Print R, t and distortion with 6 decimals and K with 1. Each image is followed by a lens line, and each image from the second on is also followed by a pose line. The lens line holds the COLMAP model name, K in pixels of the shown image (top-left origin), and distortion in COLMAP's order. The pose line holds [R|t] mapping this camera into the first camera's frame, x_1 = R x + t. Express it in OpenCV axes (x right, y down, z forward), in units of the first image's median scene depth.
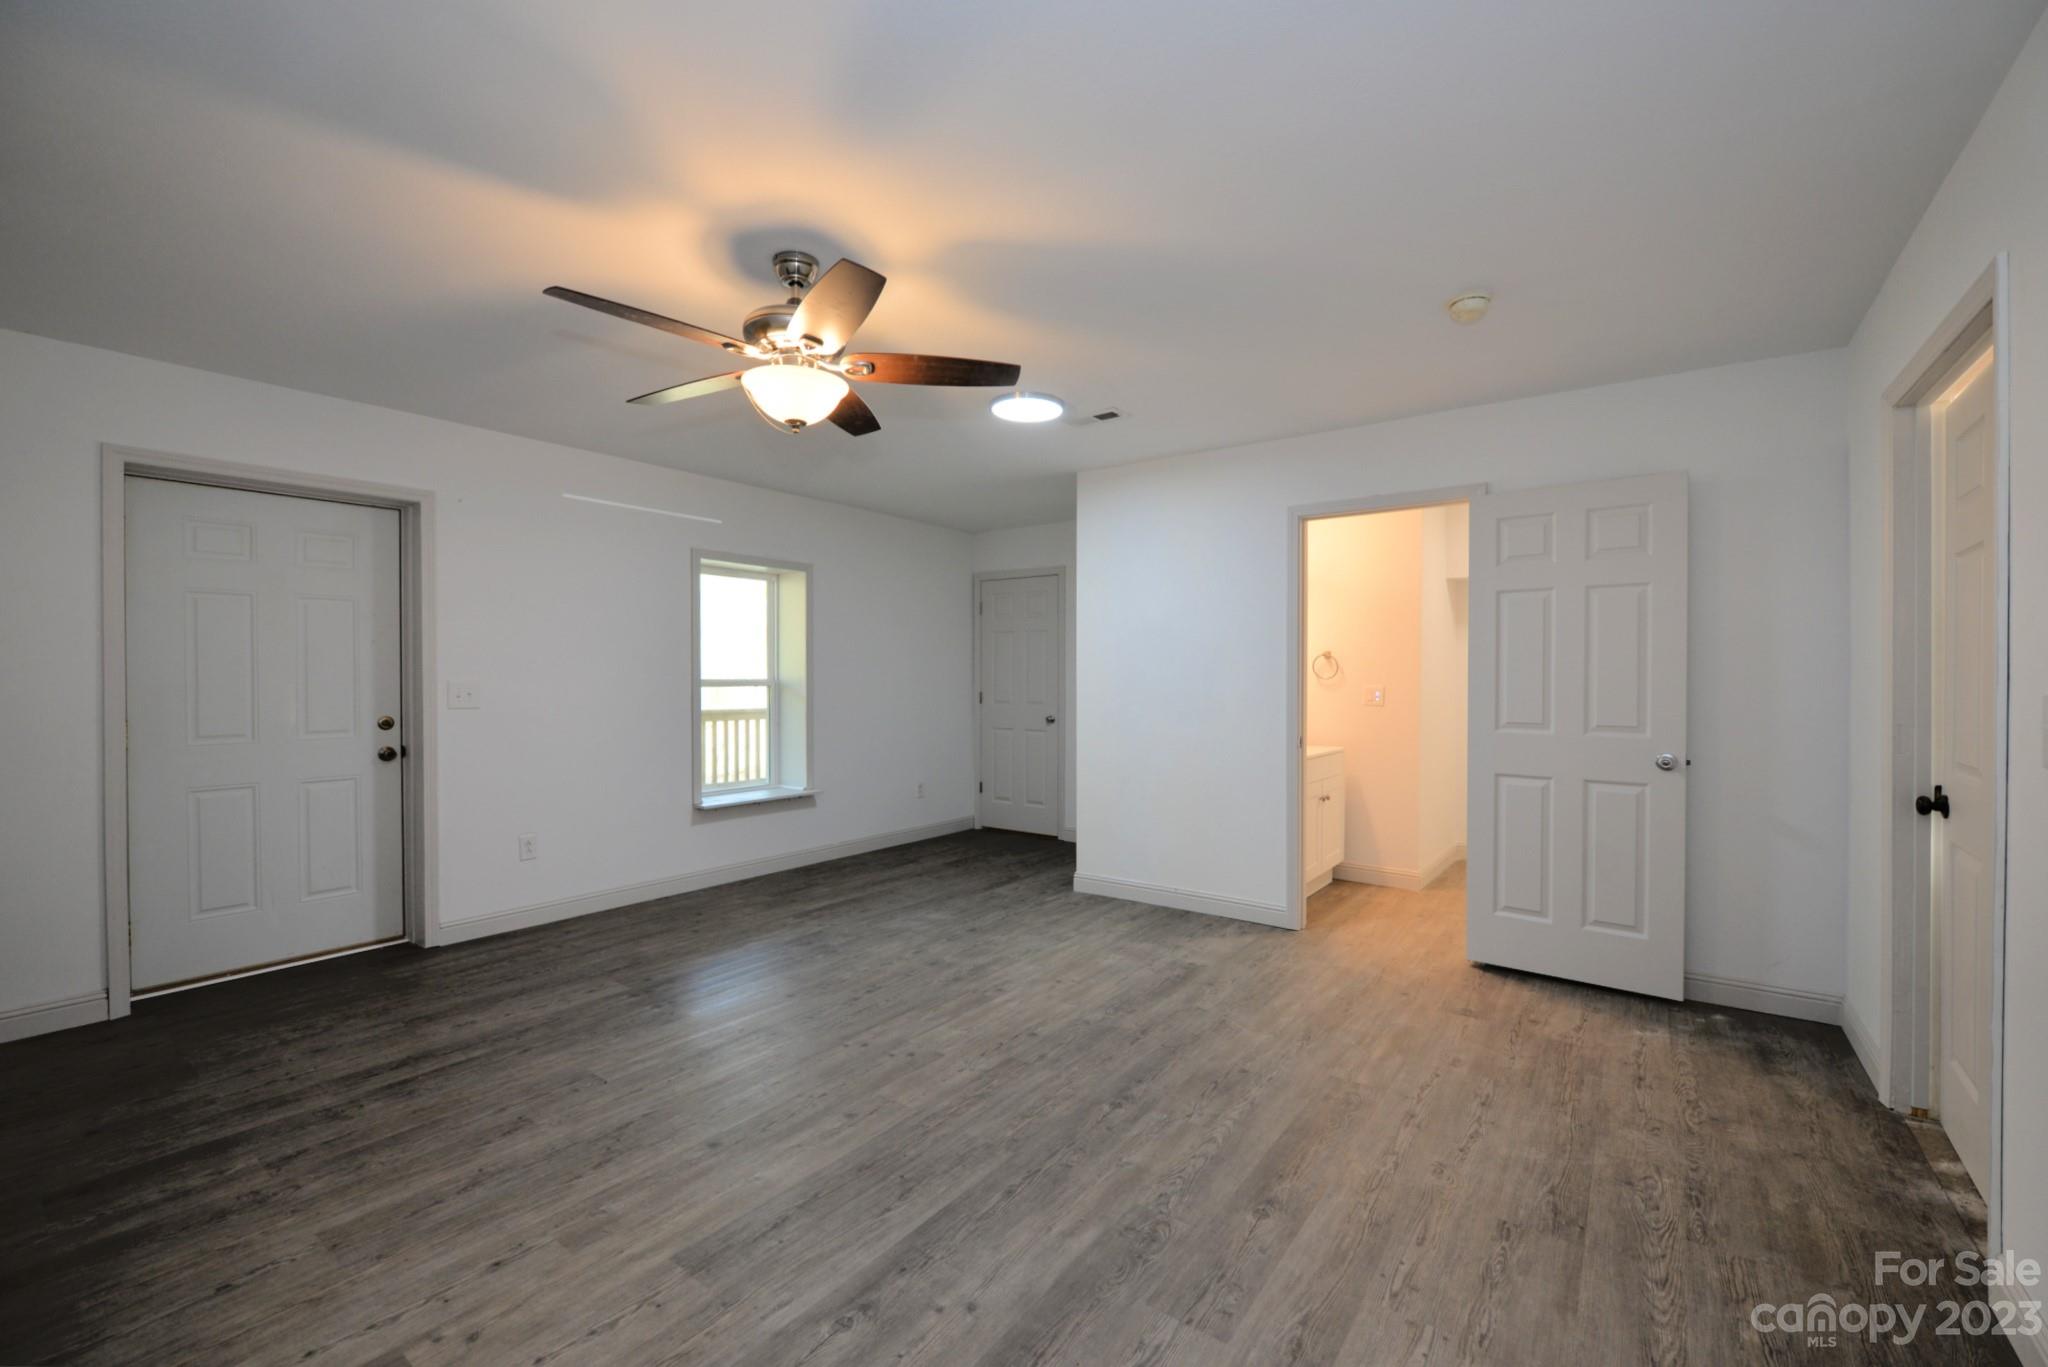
lens RADIAL K [[840.8, 0, 1051.4], [0, 840.8, 686.1], [0, 0, 1]] dist [-0.007672, -0.000216]
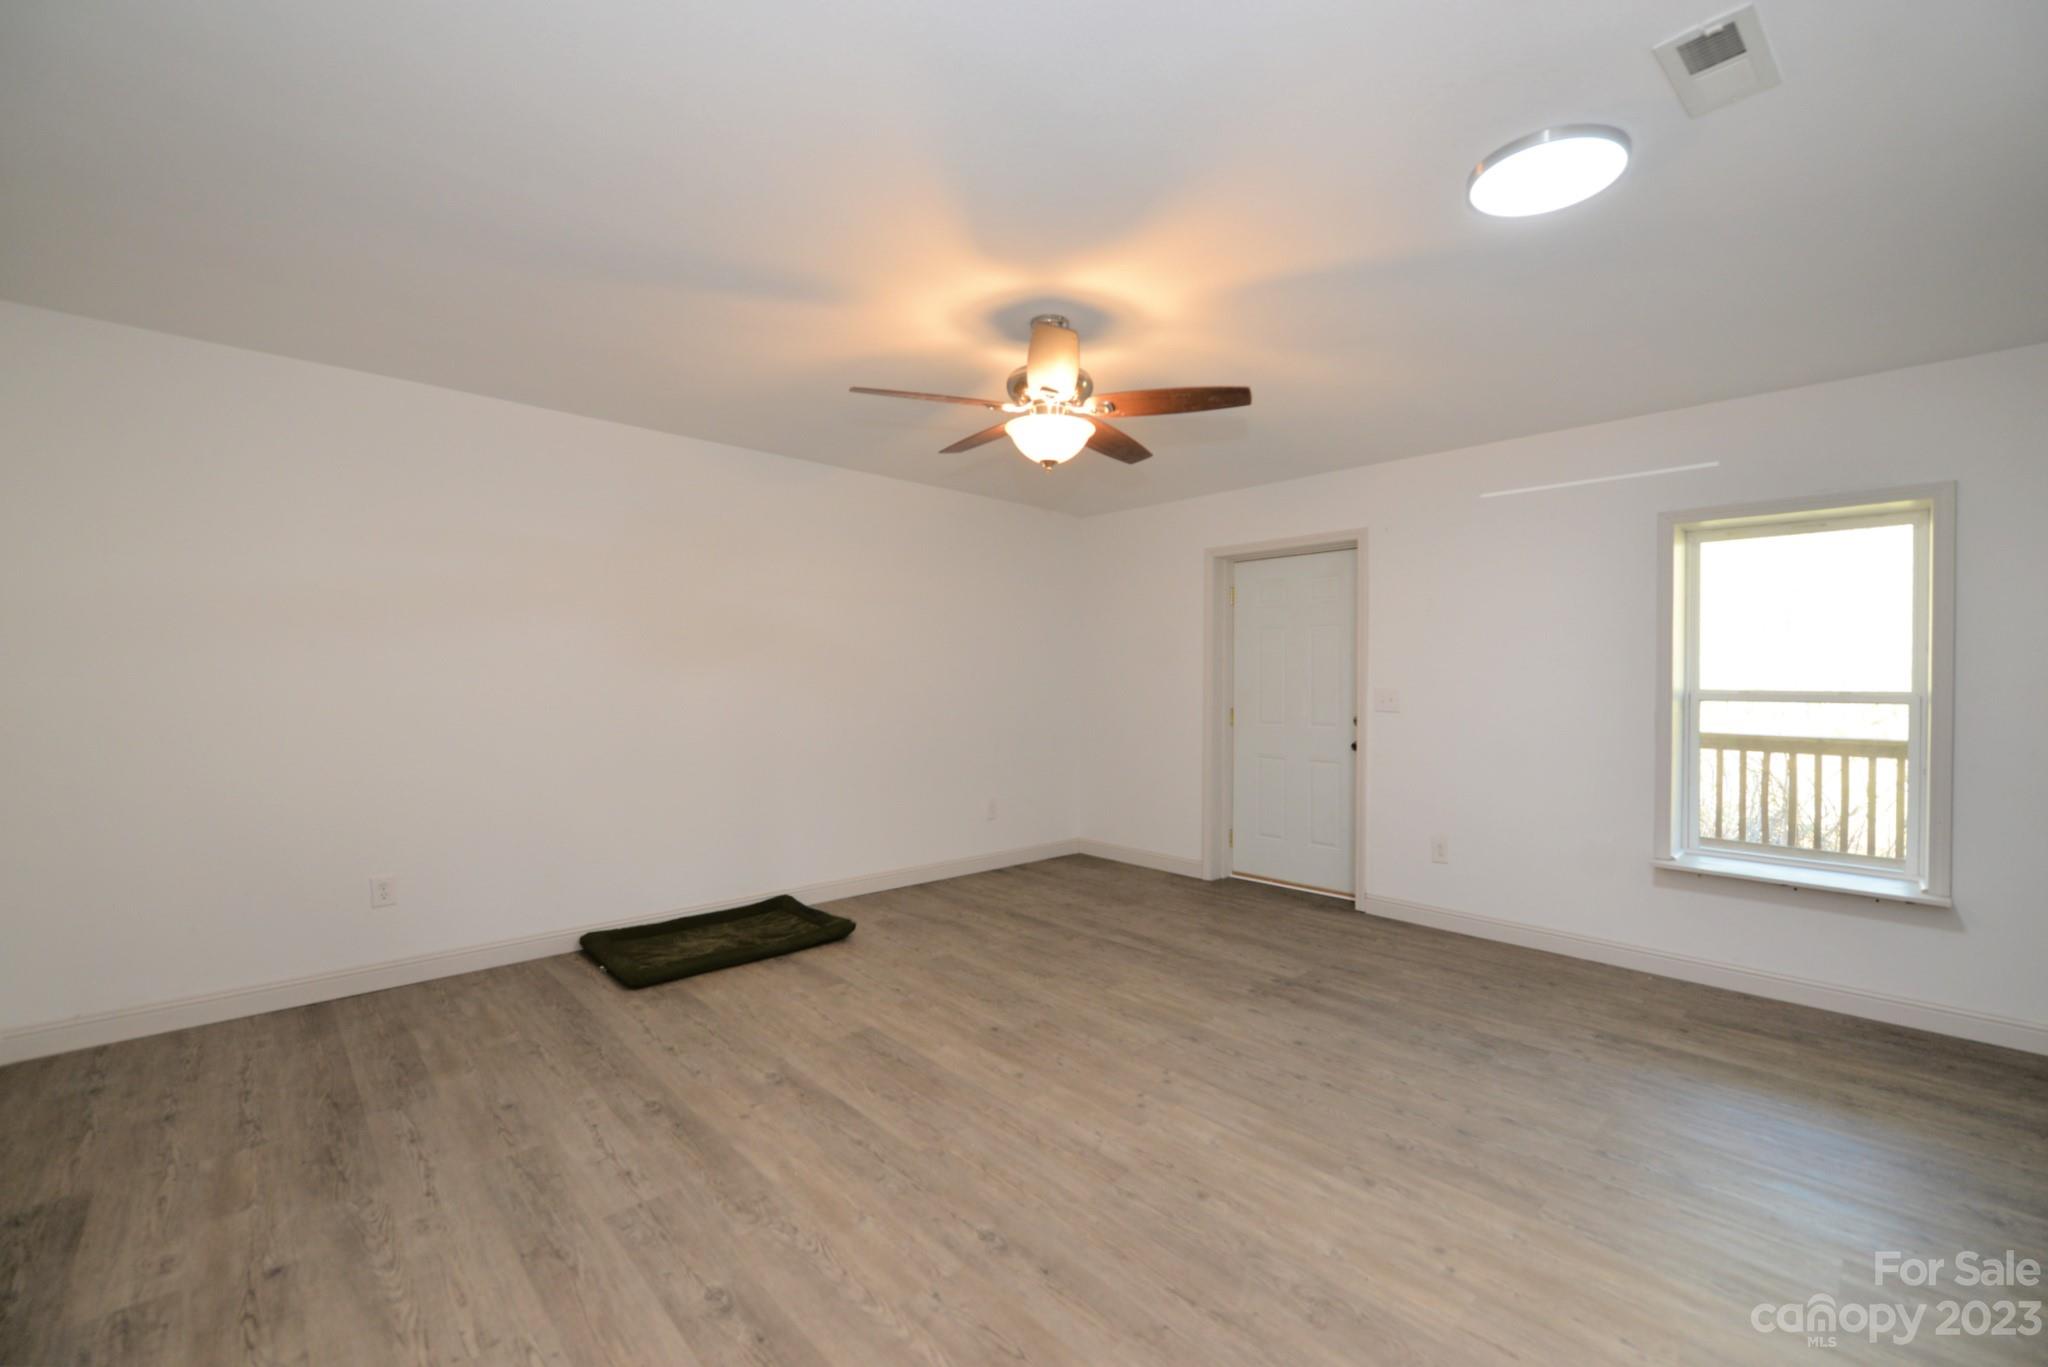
lens RADIAL K [[840.8, 0, 1003.1], [0, 840.8, 679.2], [0, 0, 1]] dist [-0.007672, -0.000216]
pose [[-0.209667, -0.003136, -0.977768, 0.628791], [-0.017932, 0.999839, 0.000639, -0.010125], [0.977608, 0.017667, -0.209689, 0.884711]]
